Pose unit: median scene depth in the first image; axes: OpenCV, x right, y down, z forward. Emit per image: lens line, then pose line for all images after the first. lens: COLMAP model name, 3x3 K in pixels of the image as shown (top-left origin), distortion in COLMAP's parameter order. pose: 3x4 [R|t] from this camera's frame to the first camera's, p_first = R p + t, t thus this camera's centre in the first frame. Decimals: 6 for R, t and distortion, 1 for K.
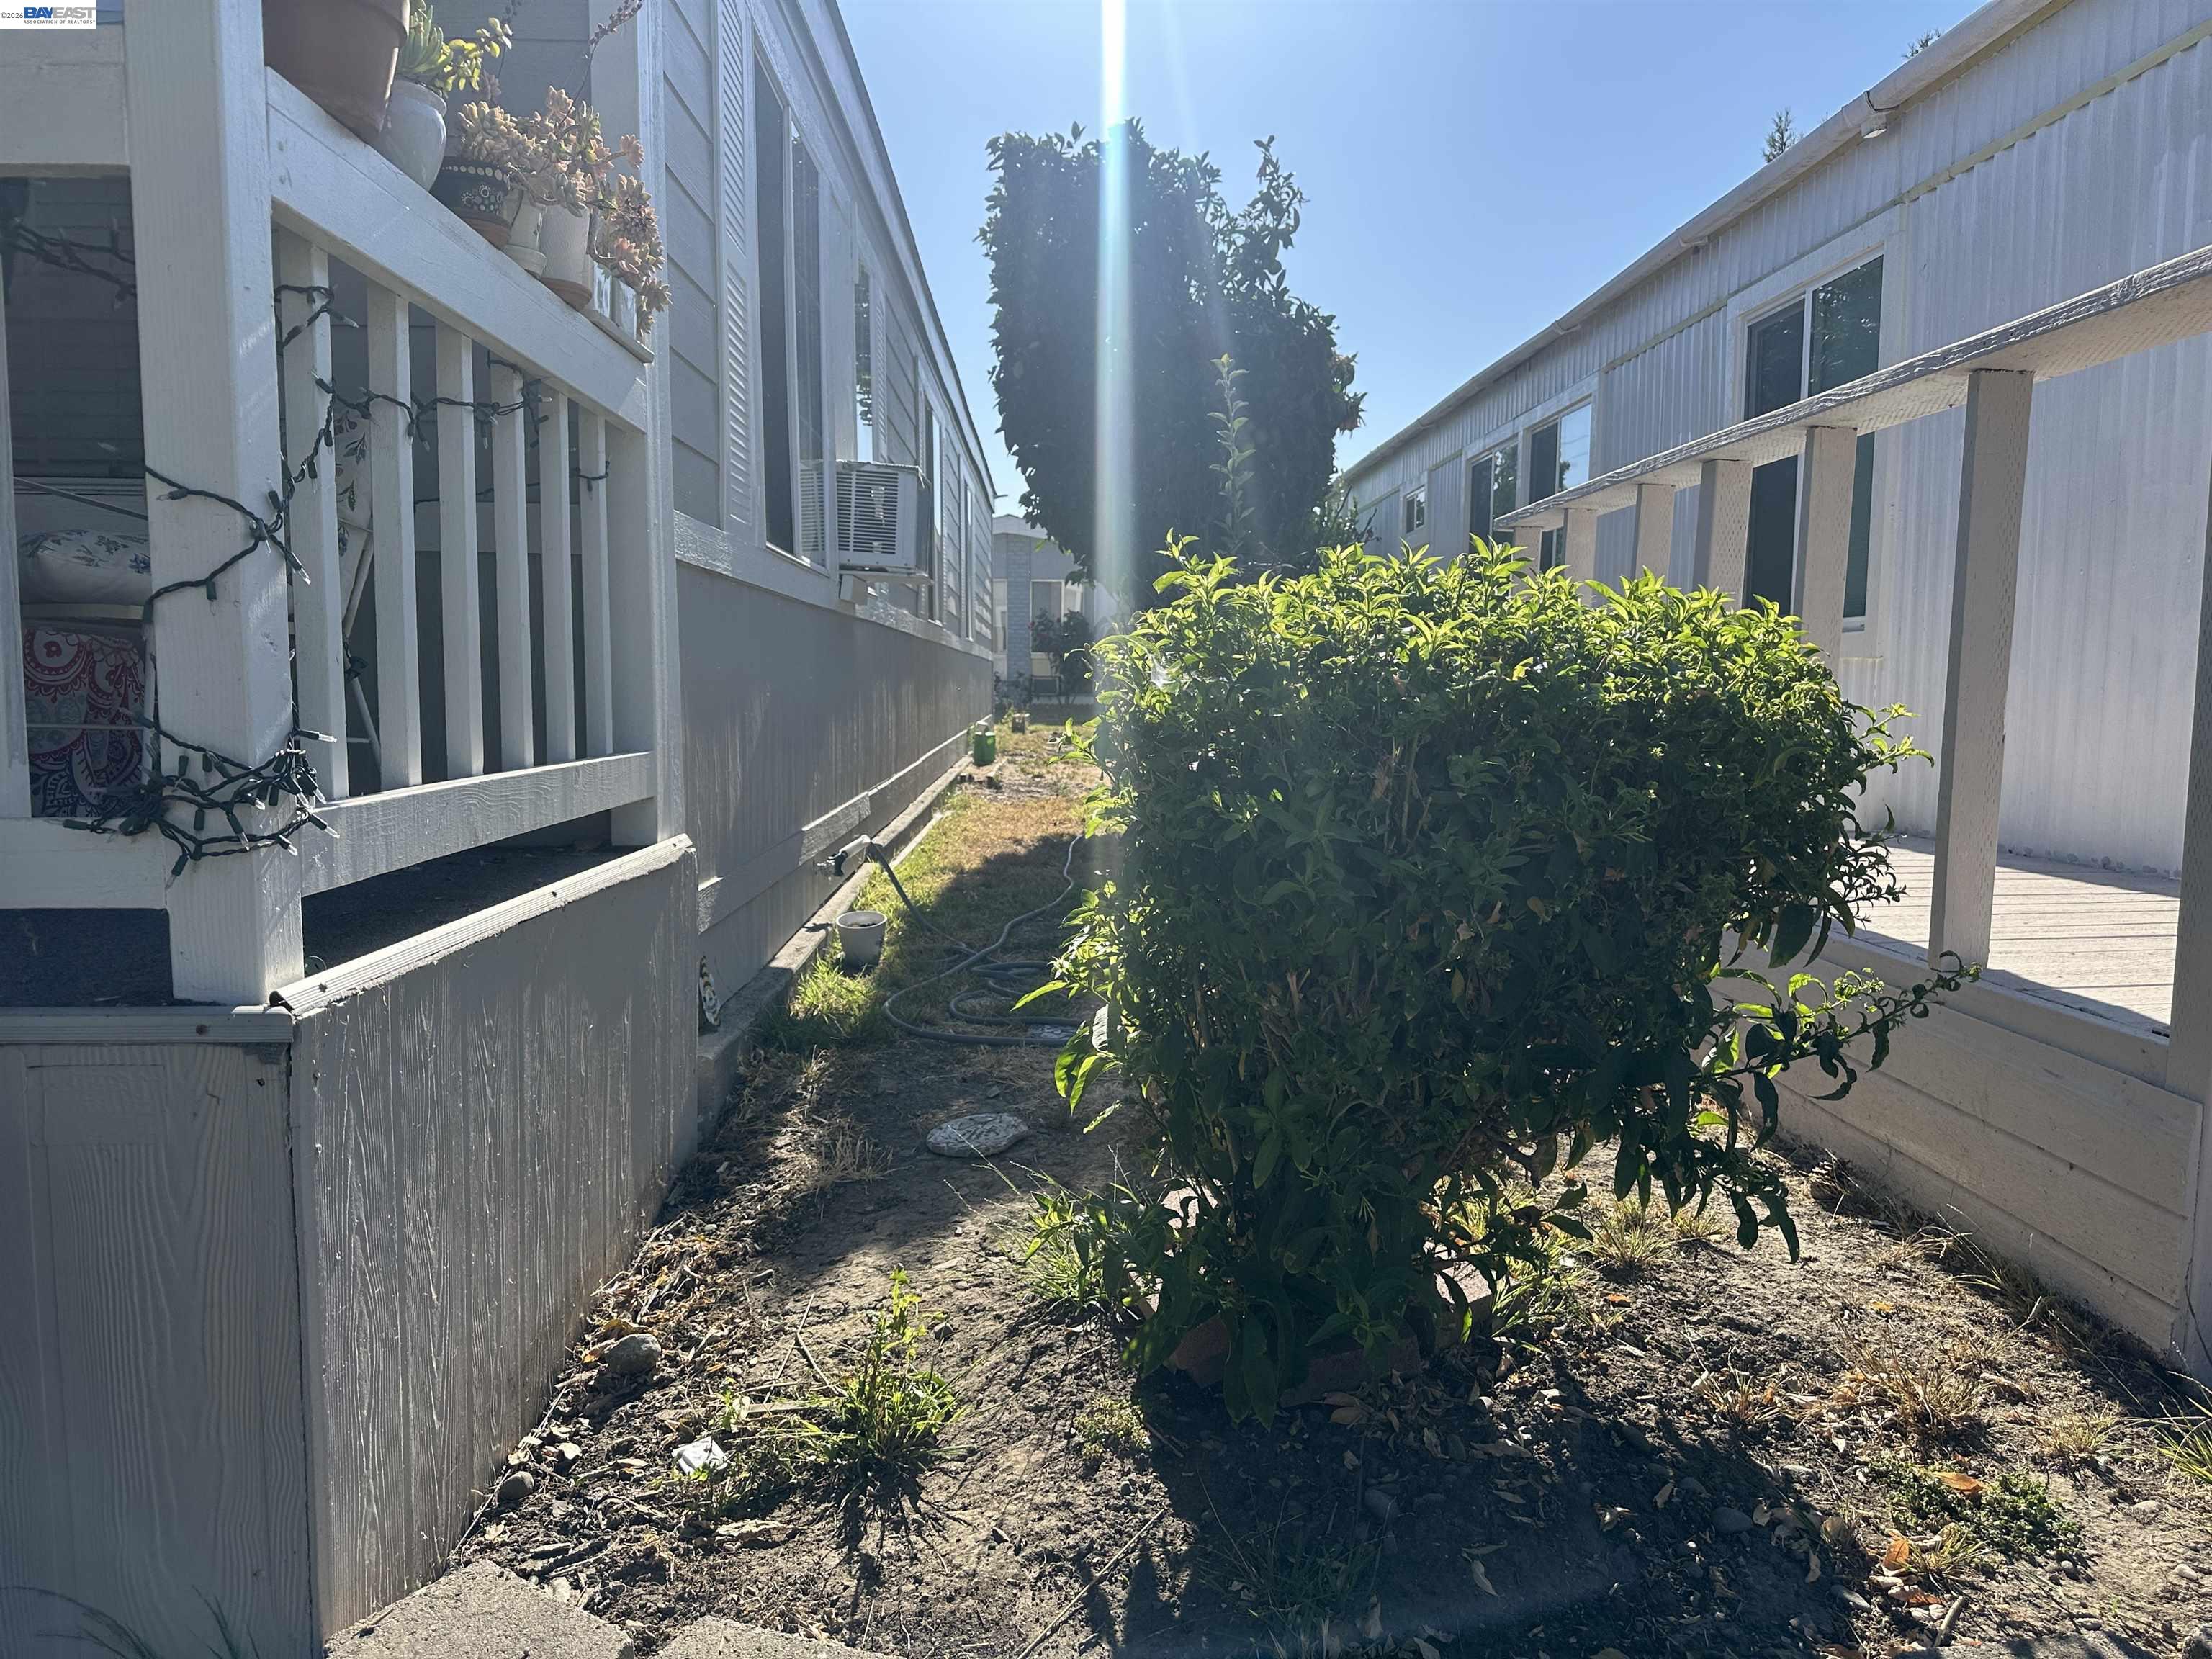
lens RADIAL K [[1562.1, 0, 1103.3], [0, 1562.1, 824.7], [0, 0, 1]] dist [0.041556, -0.002540]
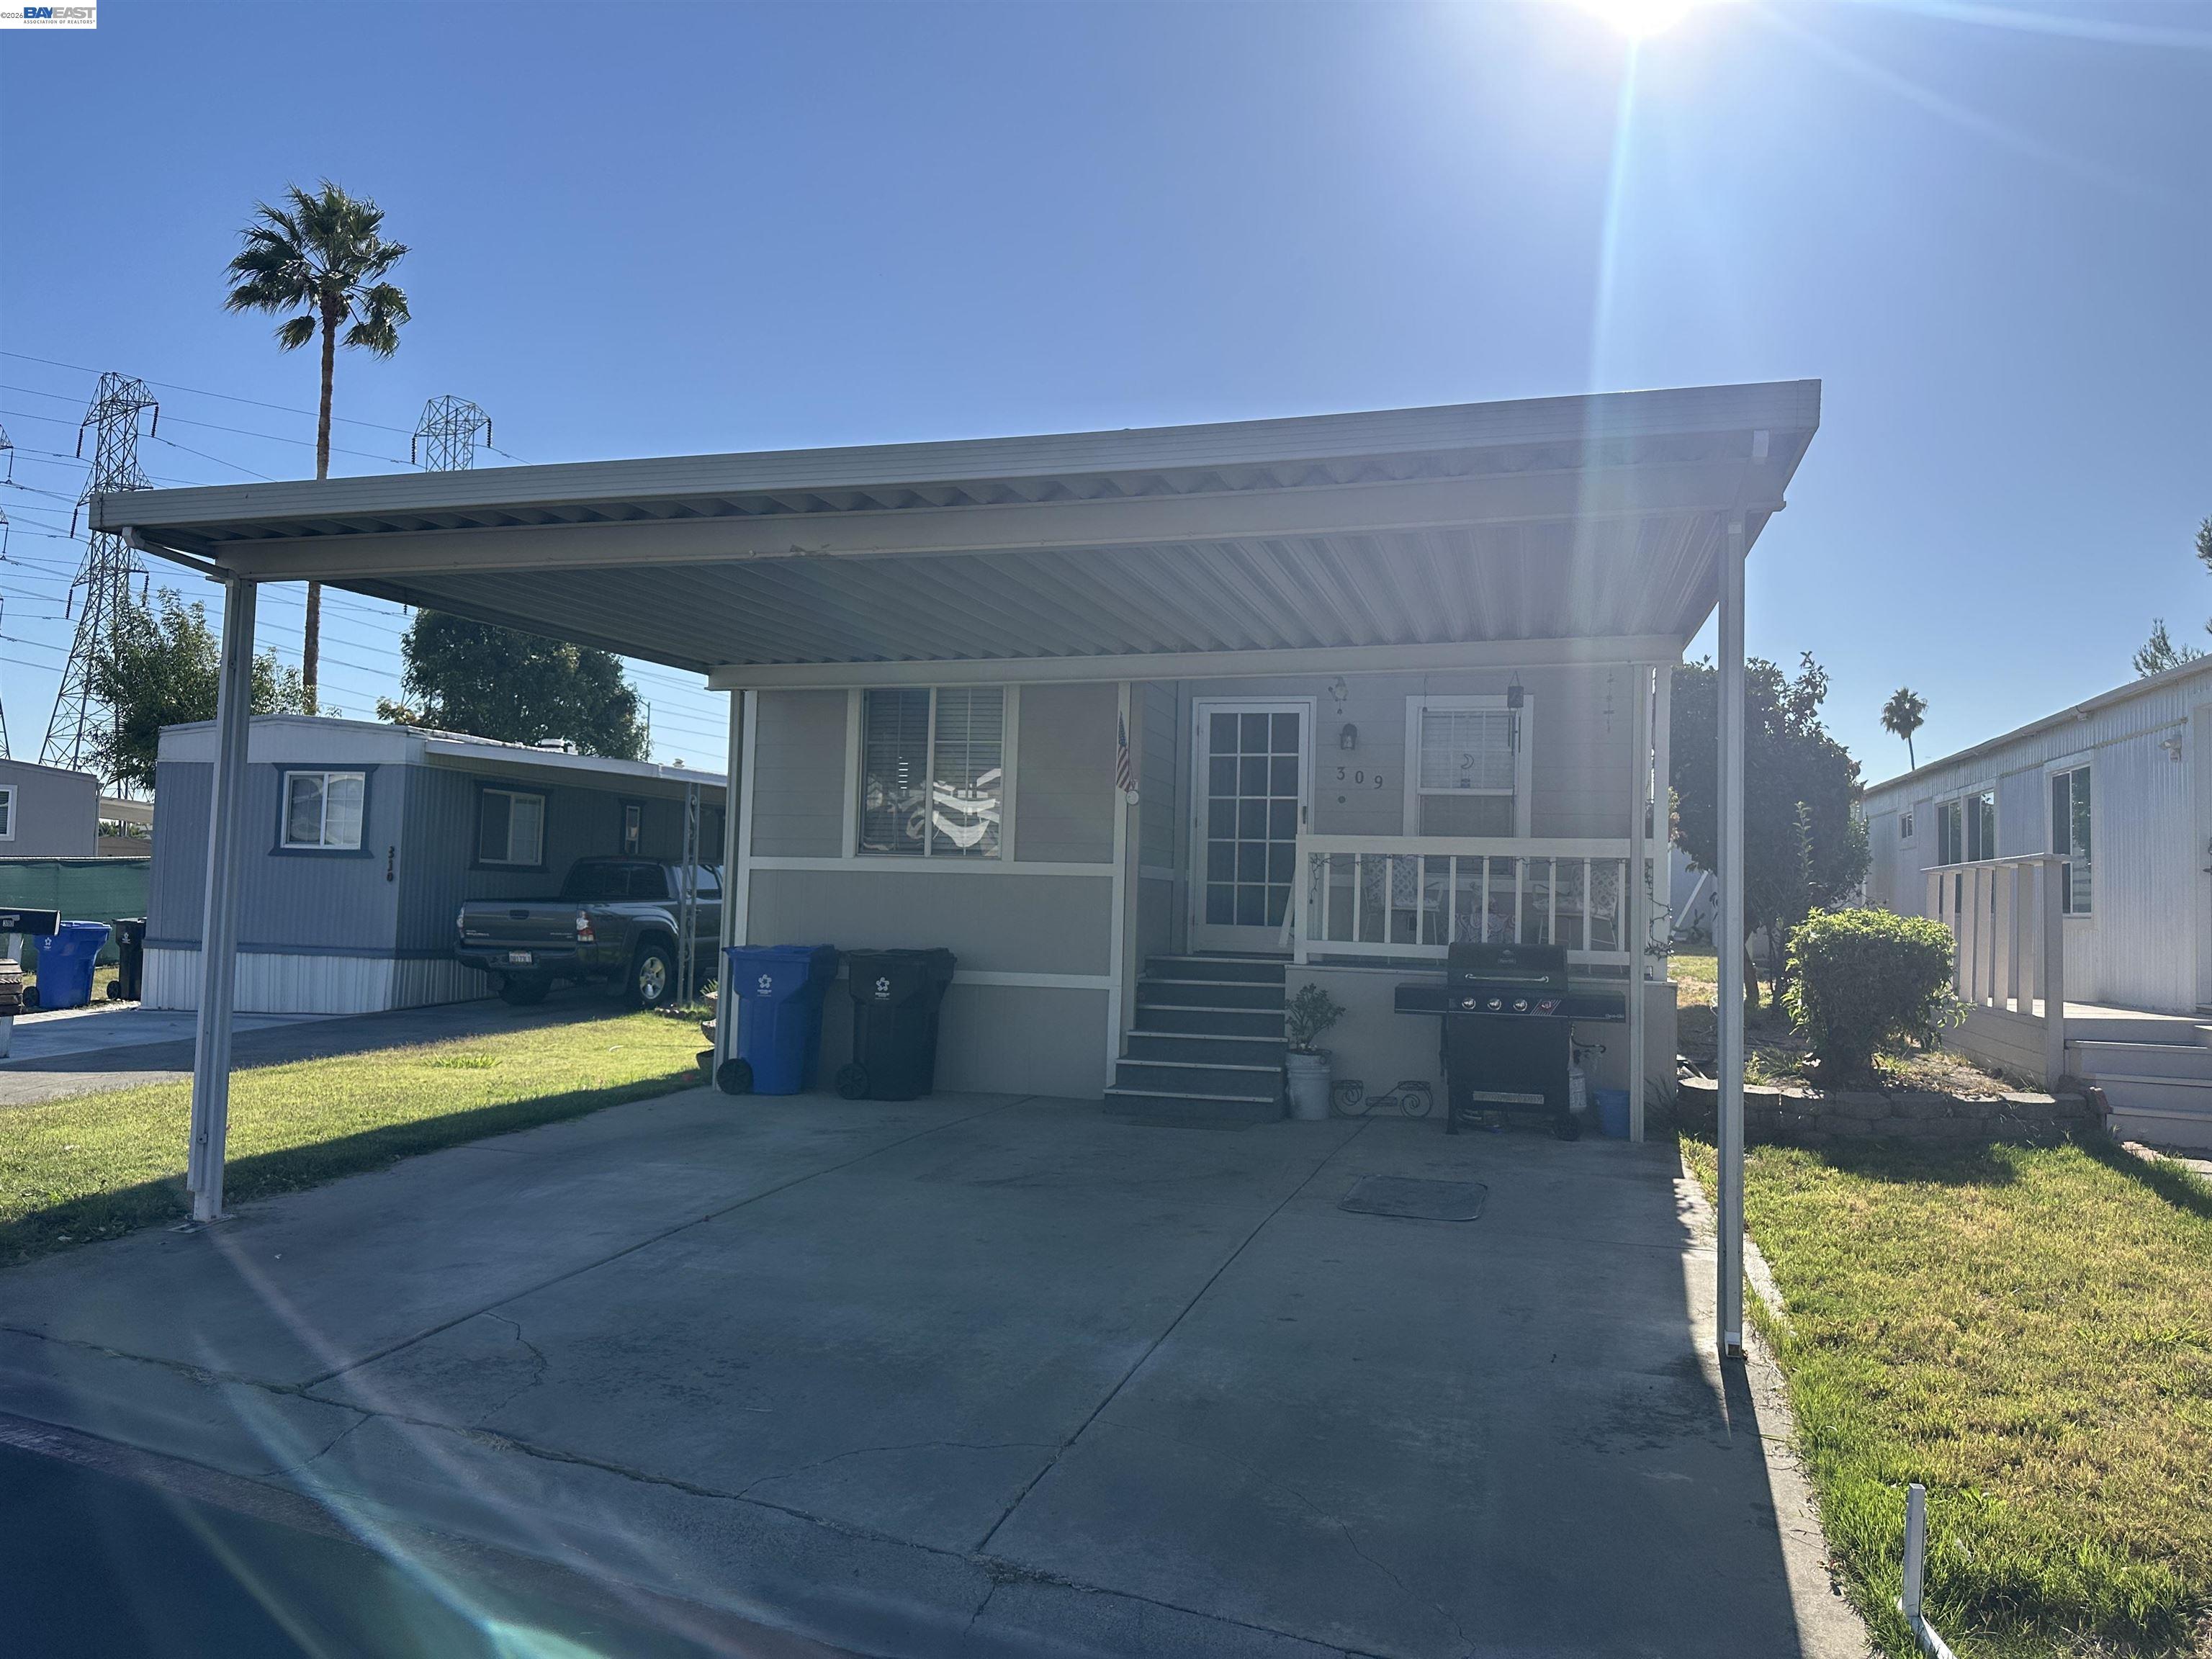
lens RADIAL K [[1562.1, 0, 1117.5], [0, 1562.1, 762.2], [0, 0, 1]] dist [0.041556, -0.002540]
pose [[0.955978, -0.006901, -0.293356, -0.148562], [-0.046306, 0.983649, -0.174041, 0.085718], [0.289760, 0.179964, 0.940028, -1.114746]]
